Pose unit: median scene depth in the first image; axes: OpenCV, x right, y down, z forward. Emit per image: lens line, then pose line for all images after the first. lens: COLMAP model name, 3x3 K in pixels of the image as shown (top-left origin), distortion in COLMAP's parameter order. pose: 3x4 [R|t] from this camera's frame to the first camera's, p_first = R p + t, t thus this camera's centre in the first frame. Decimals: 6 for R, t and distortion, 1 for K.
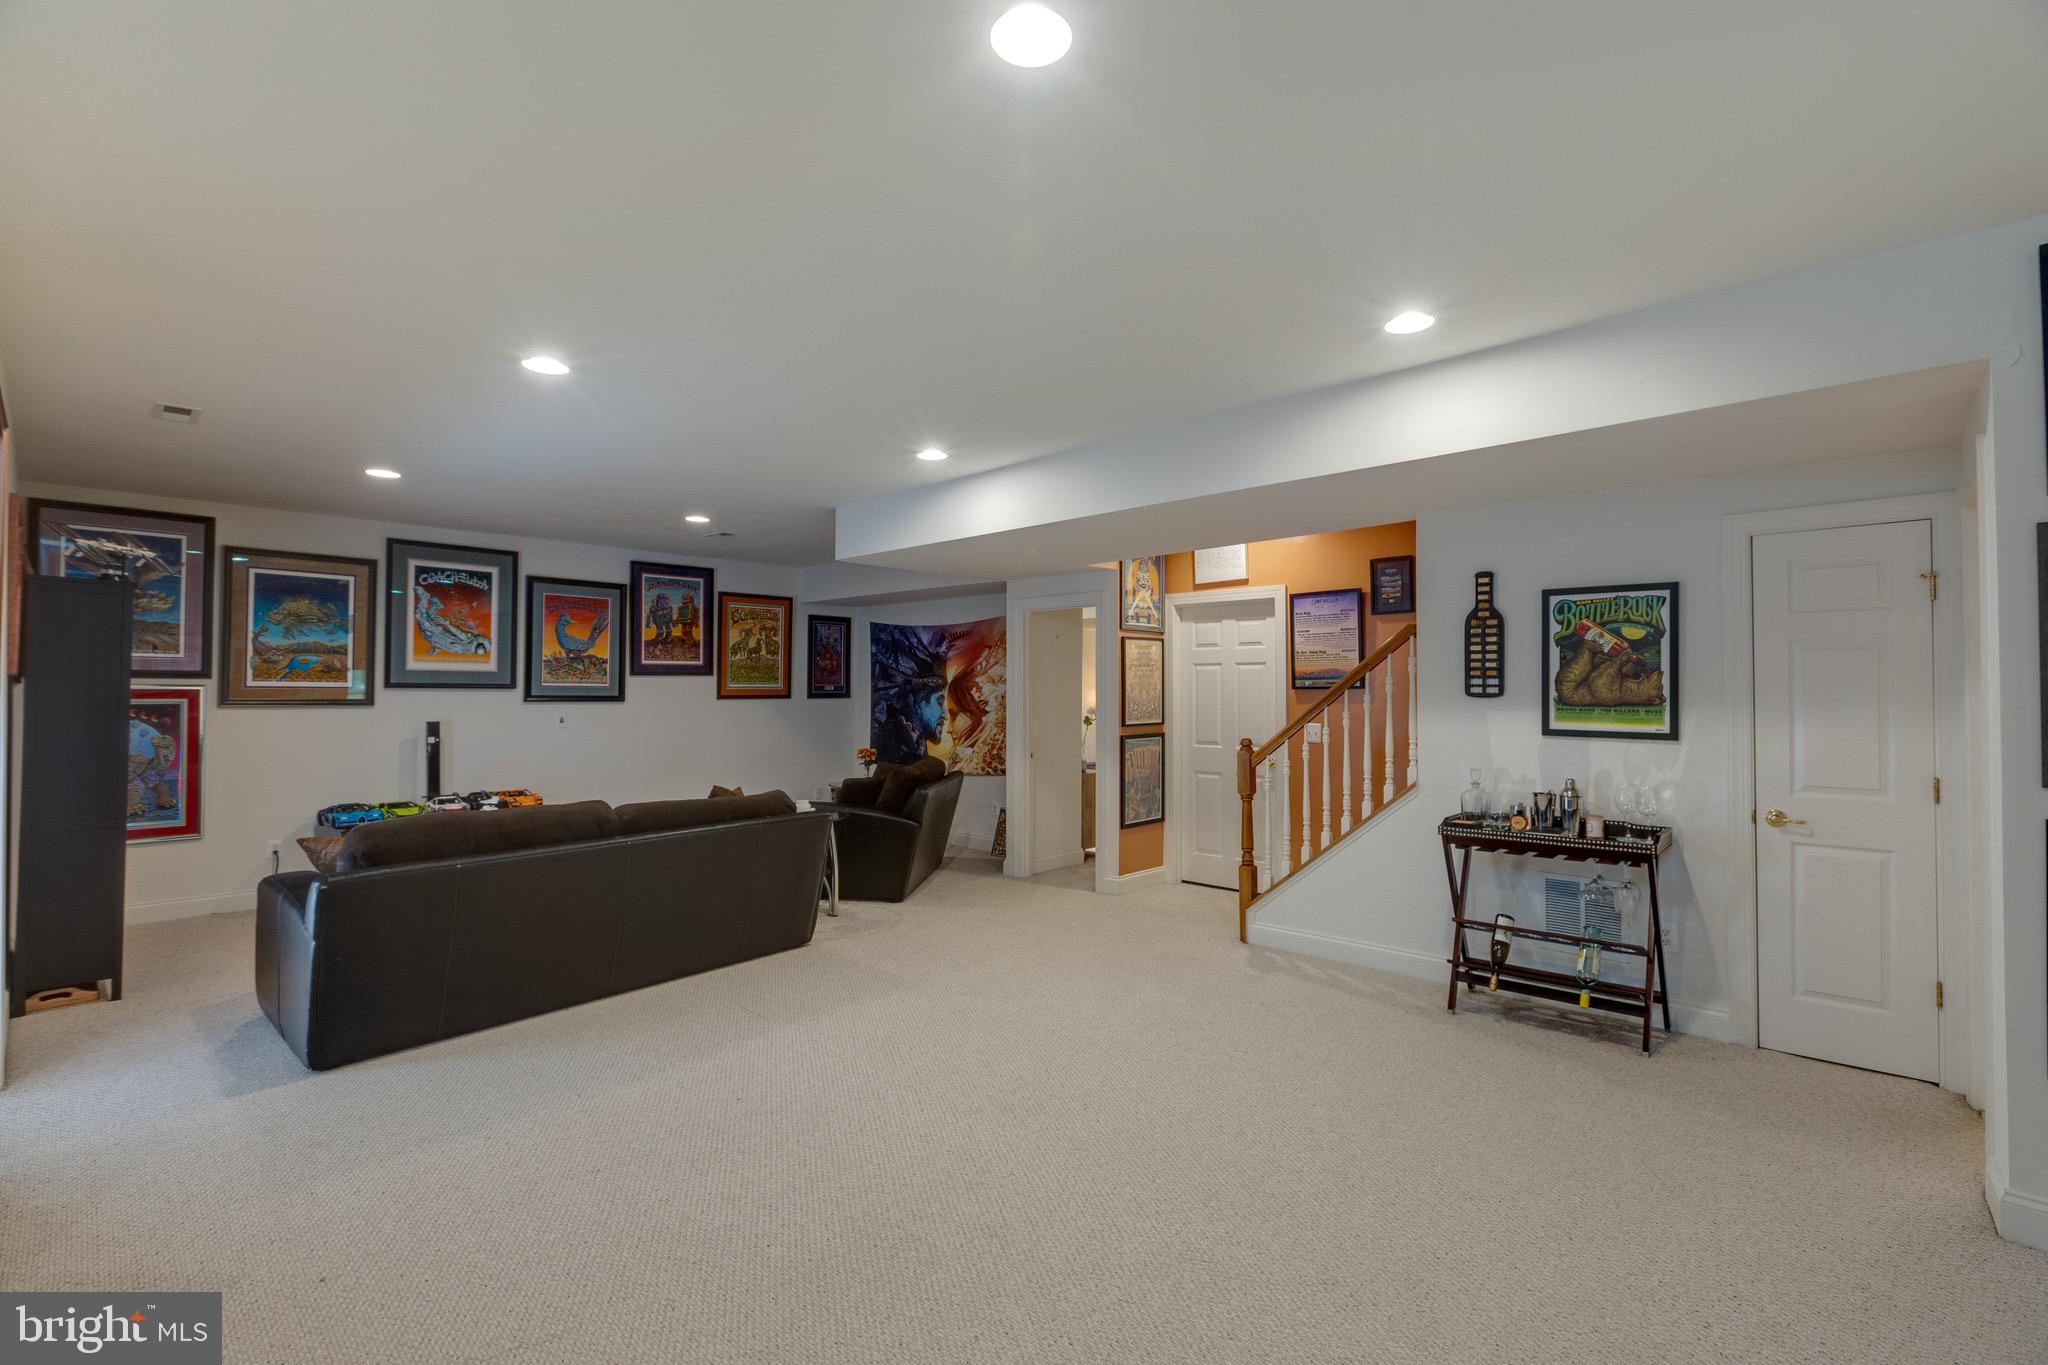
lens RADIAL K [[905.0, 0, 1027.5], [0, 905.0, 678.8], [0, 0, 1]] dist [0.001873, -0.003281]
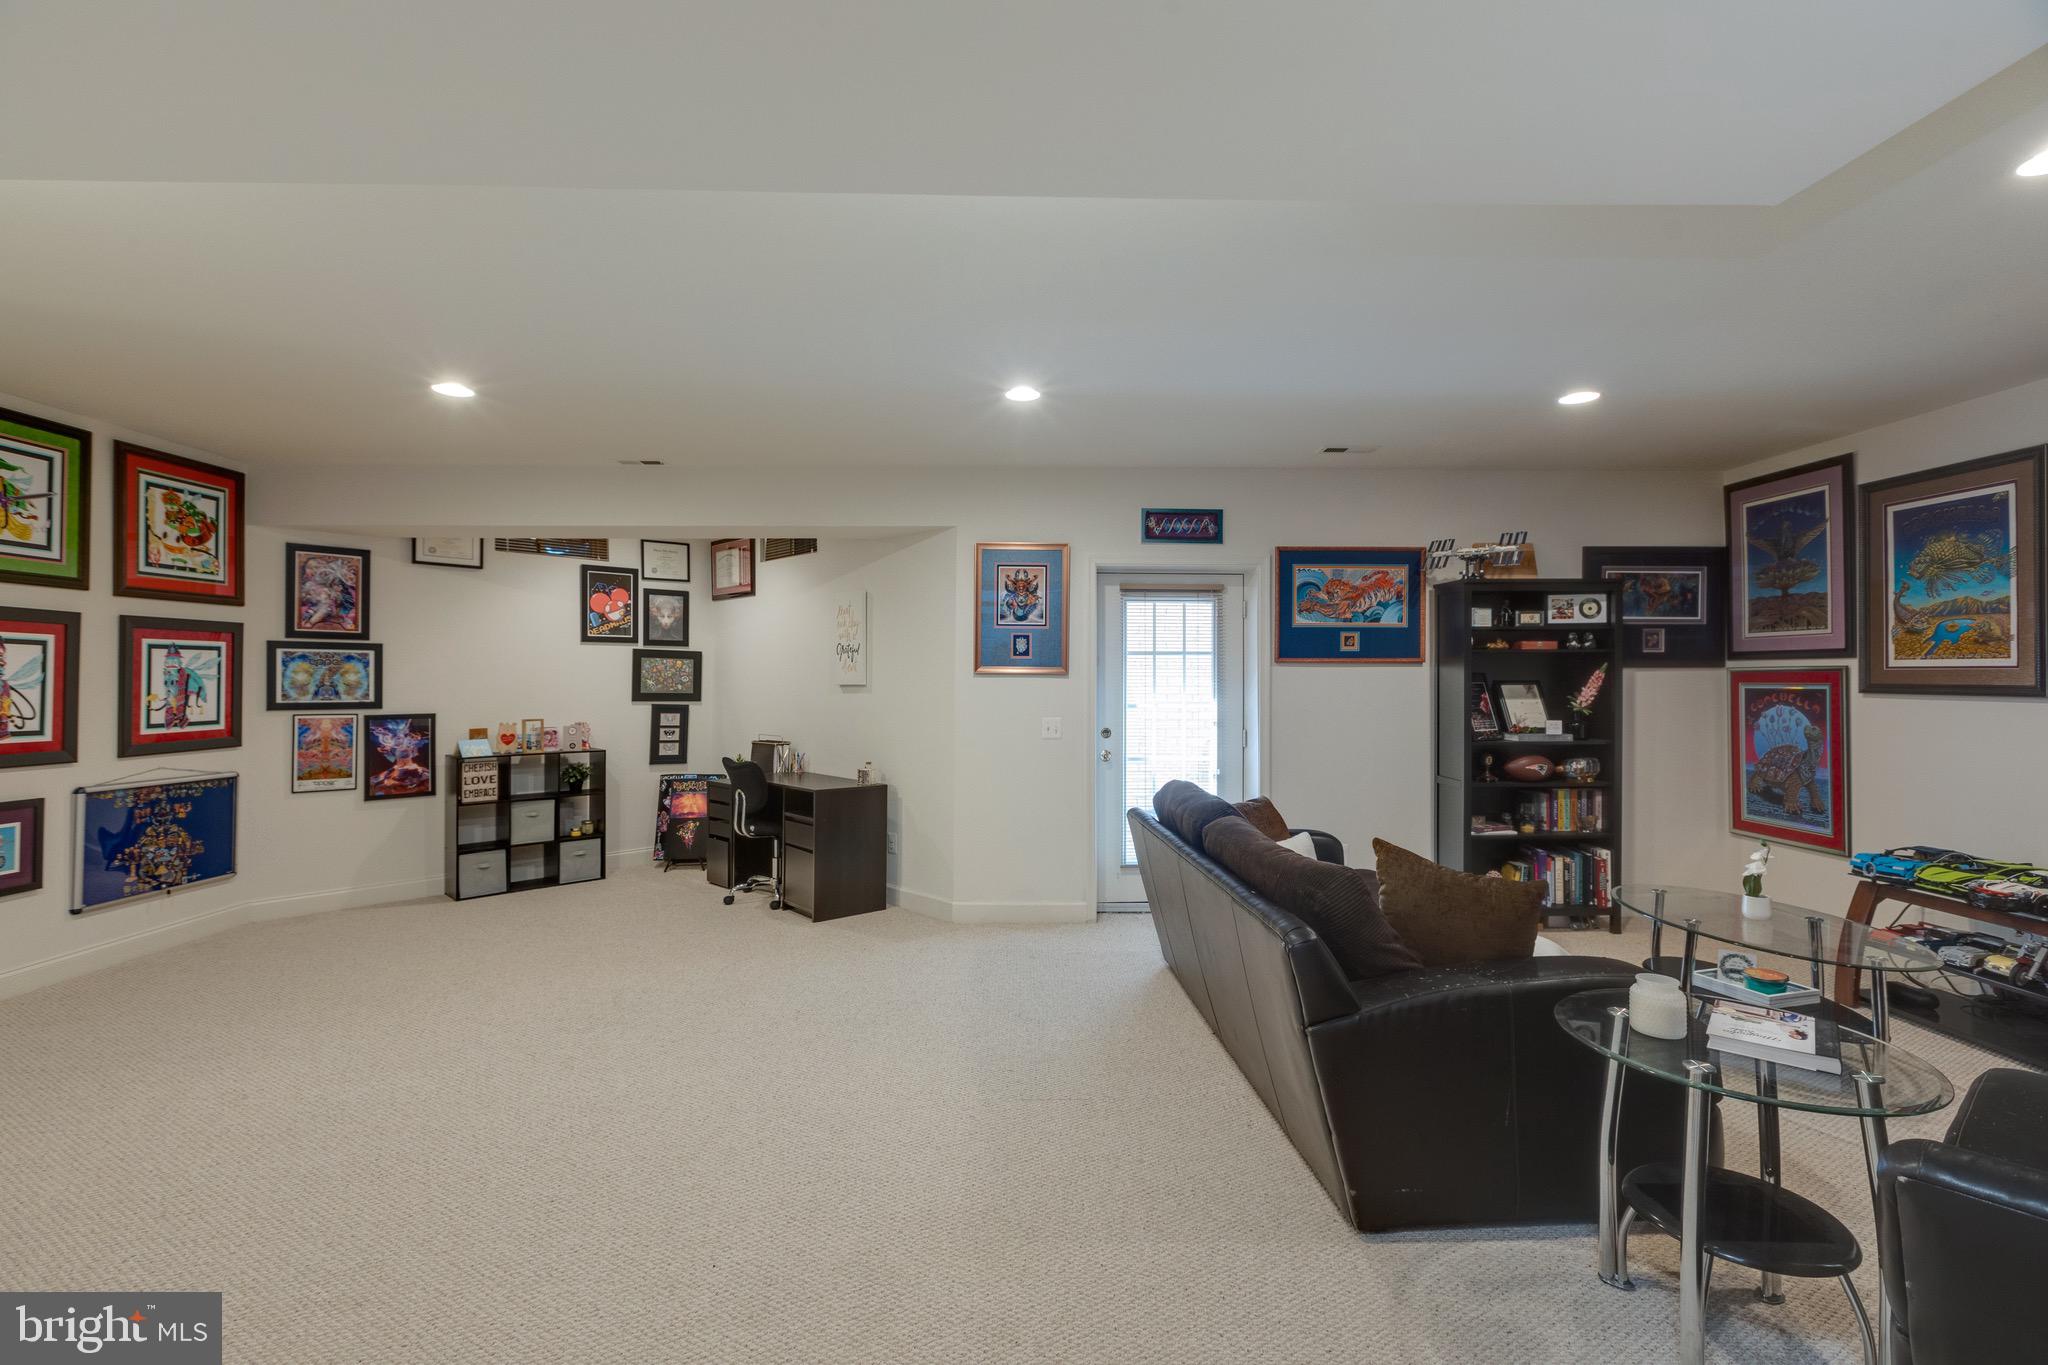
lens RADIAL K [[905.0, 0, 1027.5], [0, 905.0, 678.8], [0, 0, 1]] dist [0.001873, -0.003281]
pose [[-0.715356, -0.002637, -0.698755, 0.166551], [0.007578, 0.999905, -0.011531, 0.022095], [0.698719, -0.013544, -0.715268, 1.077559]]
